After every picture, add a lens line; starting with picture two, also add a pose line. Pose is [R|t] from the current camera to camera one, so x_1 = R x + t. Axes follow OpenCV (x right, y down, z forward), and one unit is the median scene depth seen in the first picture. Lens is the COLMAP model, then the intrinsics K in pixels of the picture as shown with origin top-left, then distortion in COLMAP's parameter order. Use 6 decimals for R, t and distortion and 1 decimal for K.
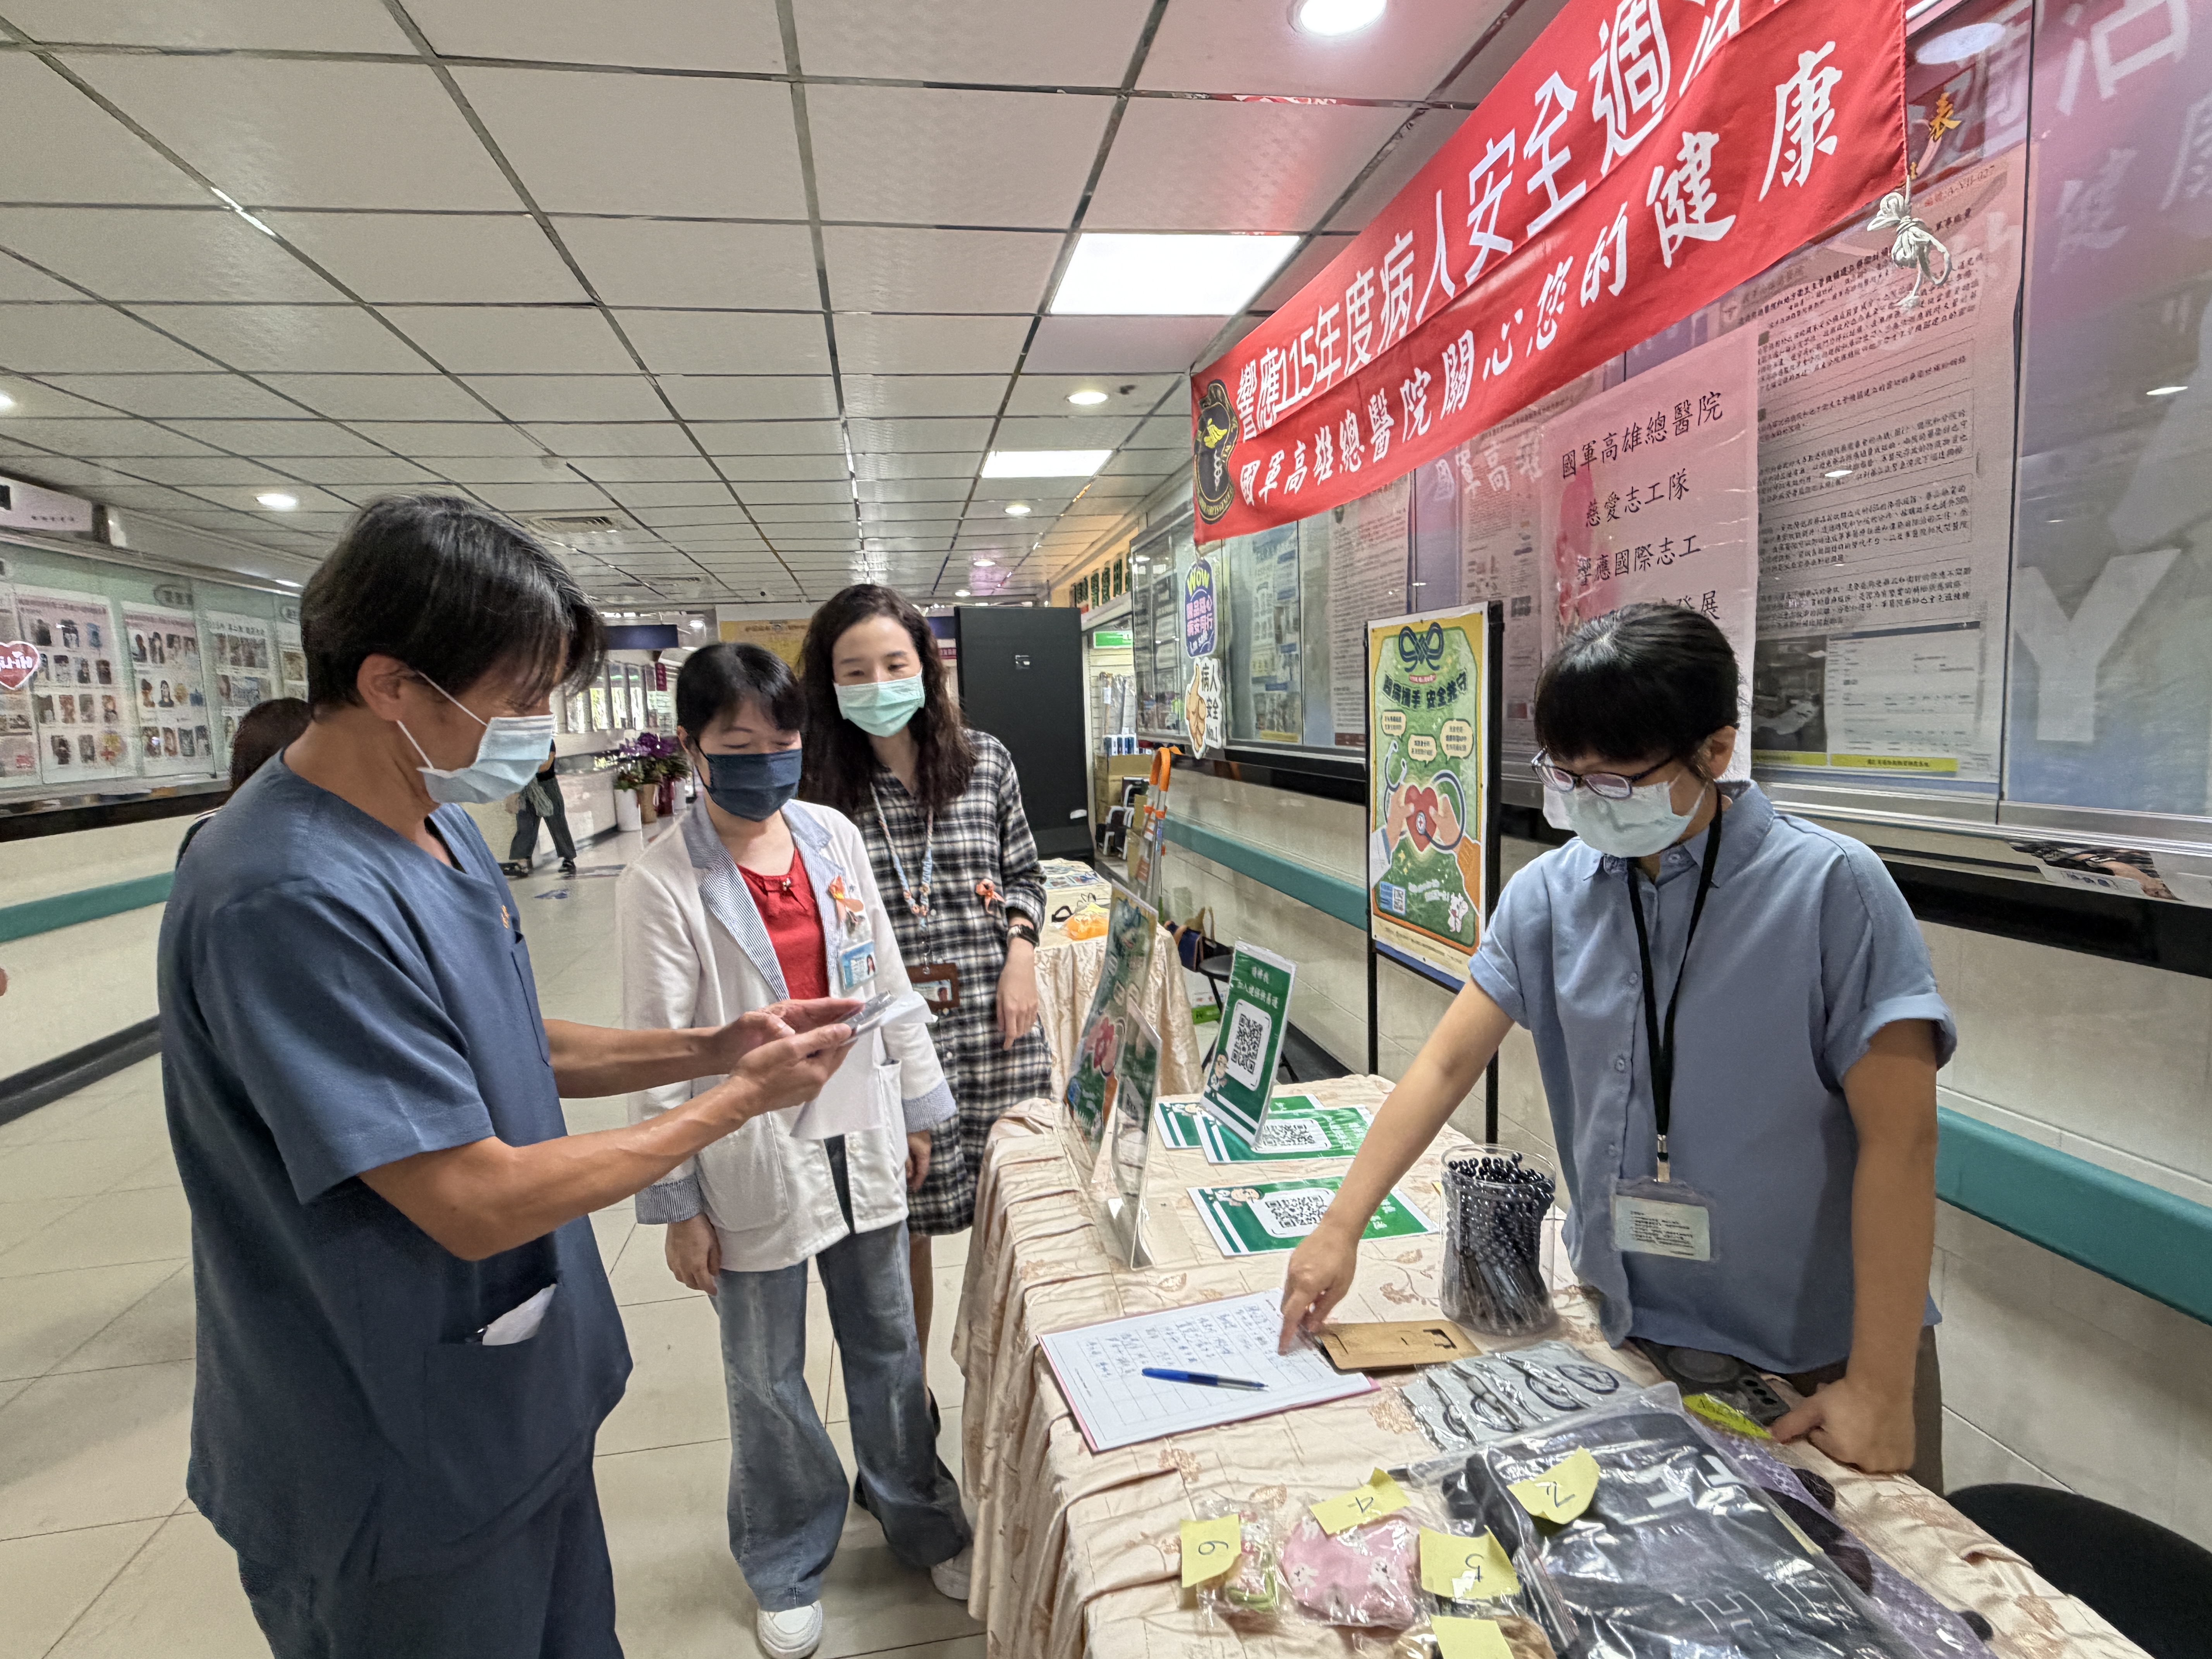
lens RADIAL K [[1147.6, 0, 1103.9], [0, 1147.6, 840.8], [0, 0, 1]] dist [0.002907, 0.000193]
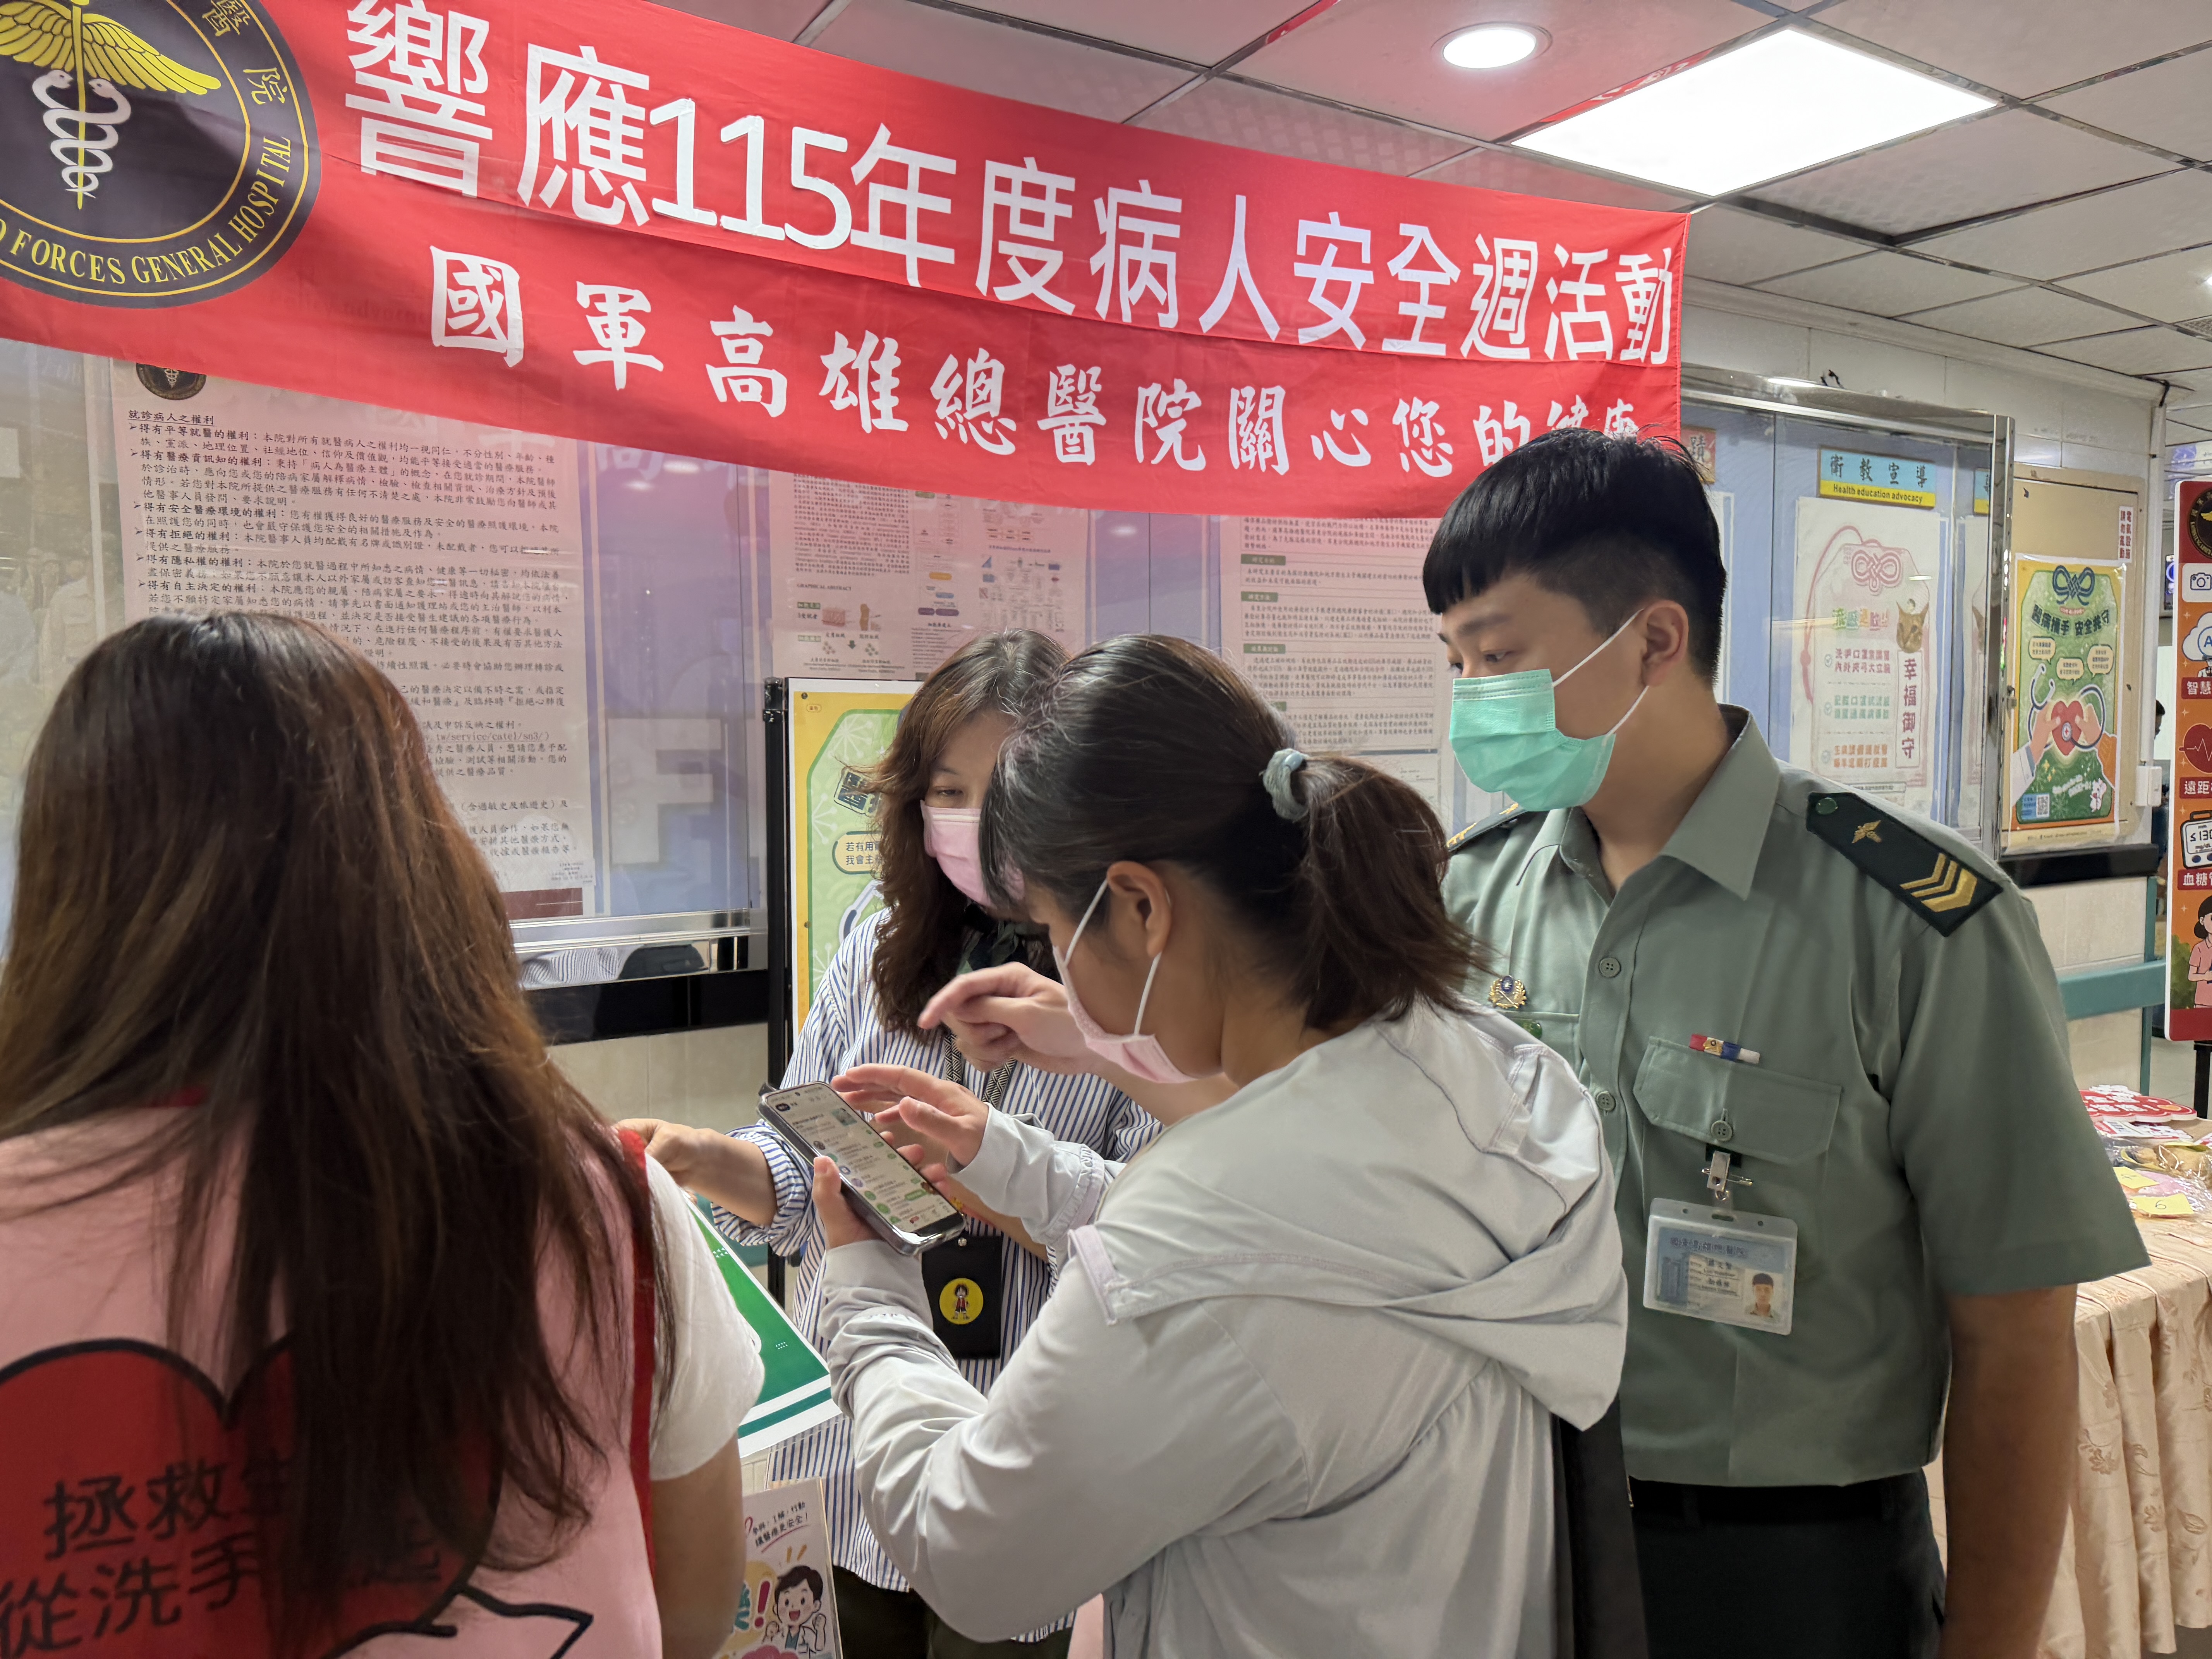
lens RADIAL K [[1598.7, 0, 1059.1], [0, 1598.7, 873.3], [0, 0, 1]] dist [0.007809, -0.001933]
pose [[-0.353965, -0.033761, 0.934649, -0.890226], [0.135987, 0.986870, 0.087148, -0.237304], [-0.925320, 0.157947, -0.344726, 1.877513]]
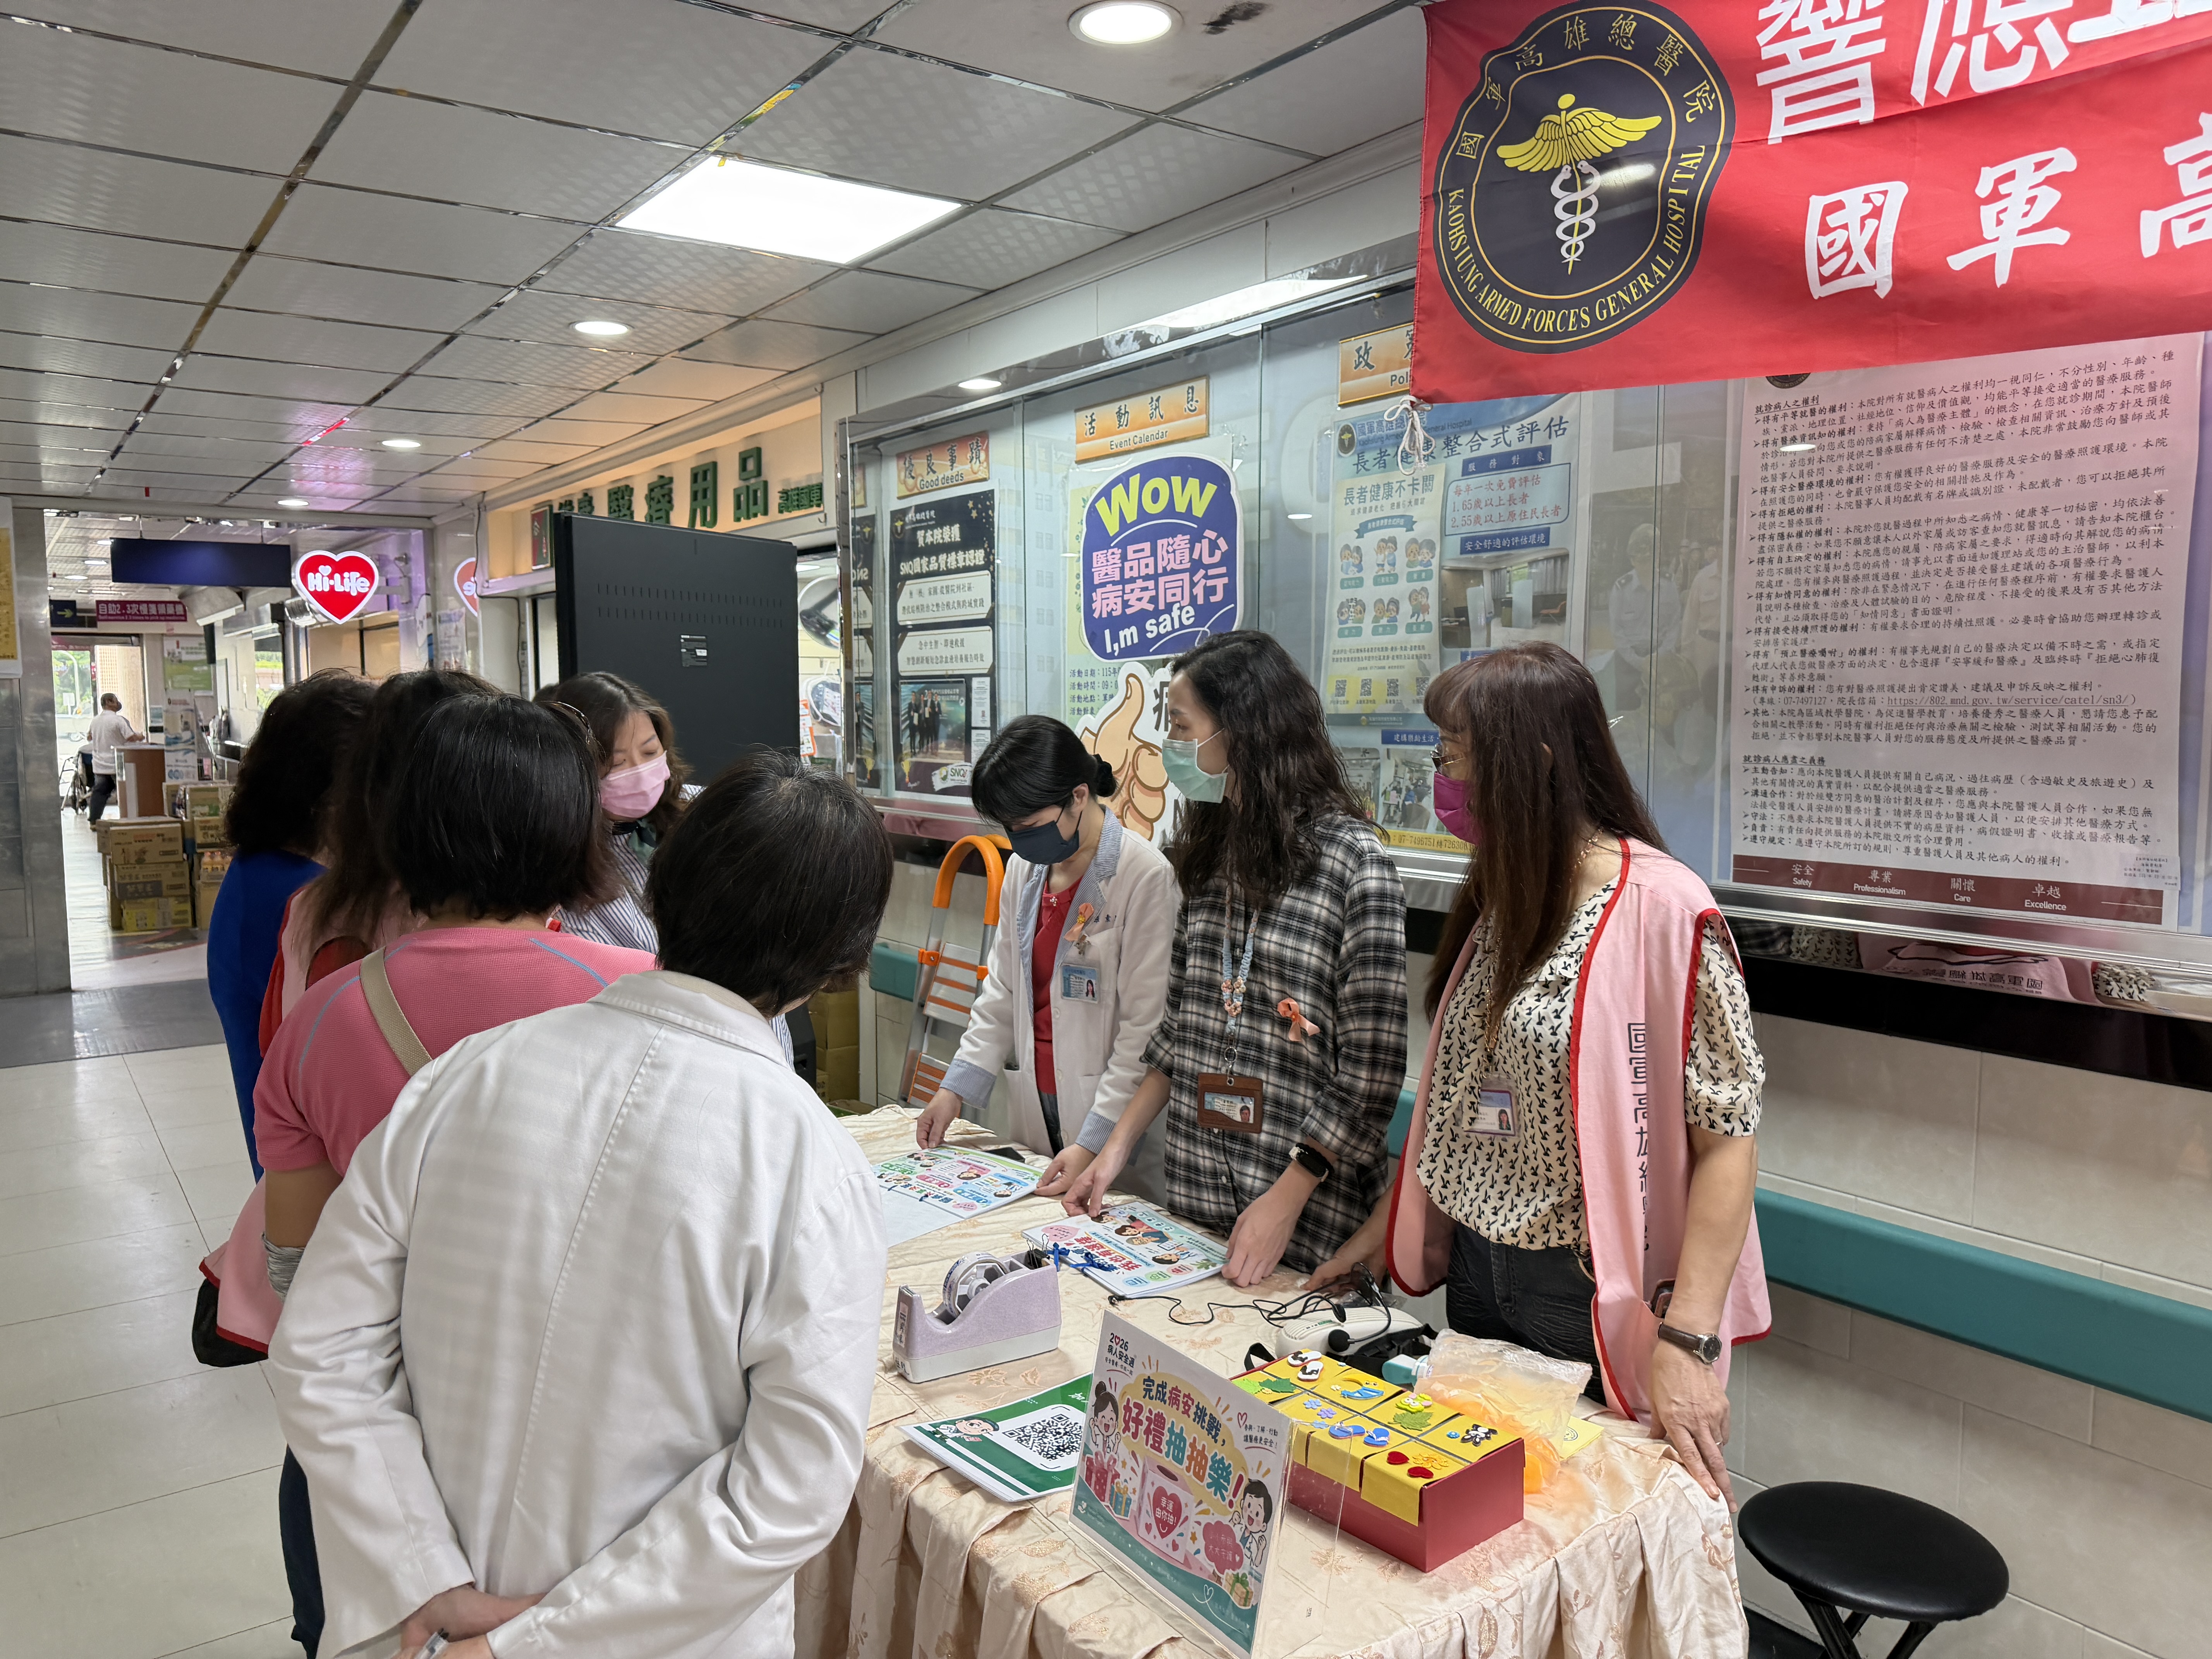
lens RADIAL K [[1560.0, 0, 1102.9], [0, 1560.0, 866.2], [0, 0, 1]] dist [-0.018193, -0.004567]
pose [[0.900463, -0.015492, 0.434656, -0.591328], [0.025122, 0.999550, -0.016418, -0.180452], [-0.434206, 0.025704, 0.900447, 1.171737]]
